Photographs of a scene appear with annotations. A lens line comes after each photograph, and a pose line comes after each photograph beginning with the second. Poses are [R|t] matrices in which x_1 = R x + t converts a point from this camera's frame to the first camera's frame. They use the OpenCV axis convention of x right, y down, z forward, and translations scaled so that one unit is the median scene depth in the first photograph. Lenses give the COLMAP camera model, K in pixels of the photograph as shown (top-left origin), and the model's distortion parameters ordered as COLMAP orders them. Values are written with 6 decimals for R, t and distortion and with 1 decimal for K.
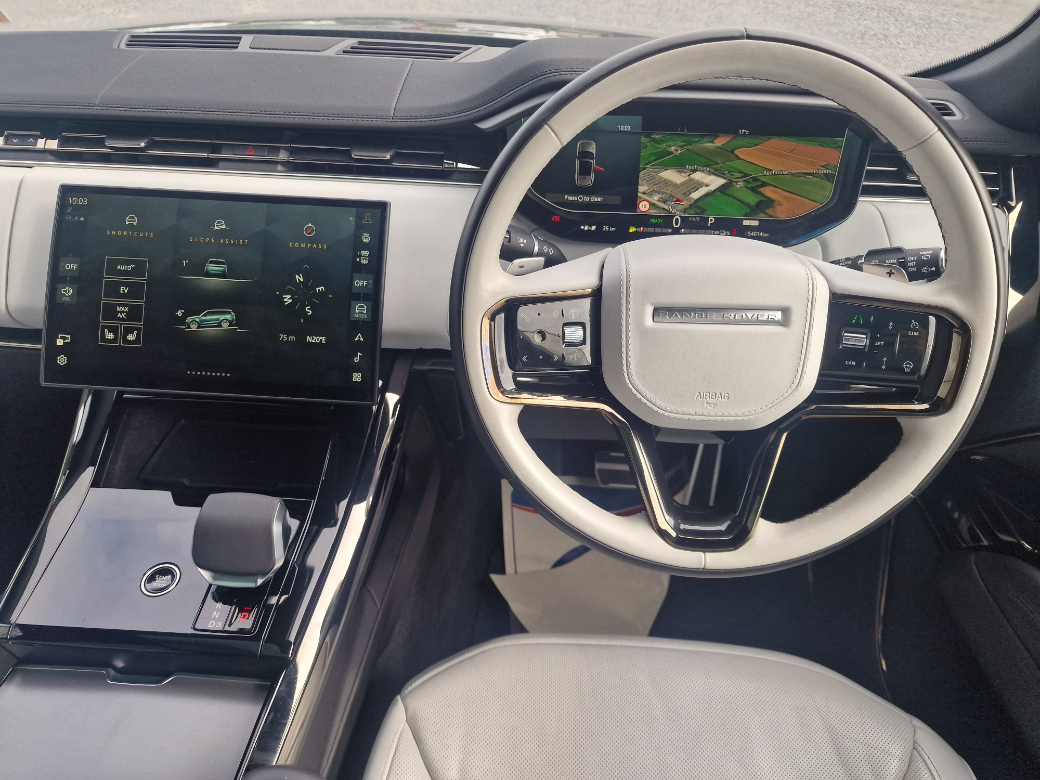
lens RADIAL K [[687.9, 0, 520.2], [0, 687.9, 405.2], [0, 0, 1]] dist [0.002956, 0.000247]
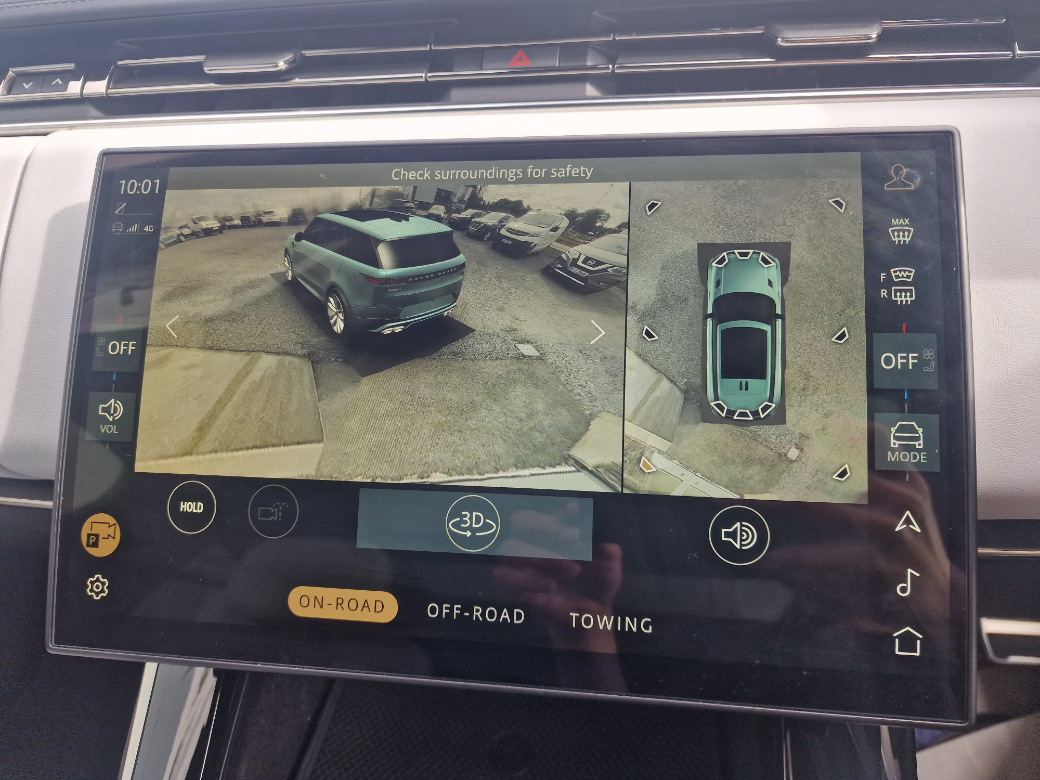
lens RADIAL K [[687.9, 0, 520.2], [0, 687.9, 405.2], [0, 0, 1]] dist [0.002956, 0.000247]
pose [[0.992821, -0.031204, -0.115464, -0.370647], [0.024772, 0.998082, -0.056728, -0.136664], [0.117013, 0.053460, 0.991690, 0.621401]]
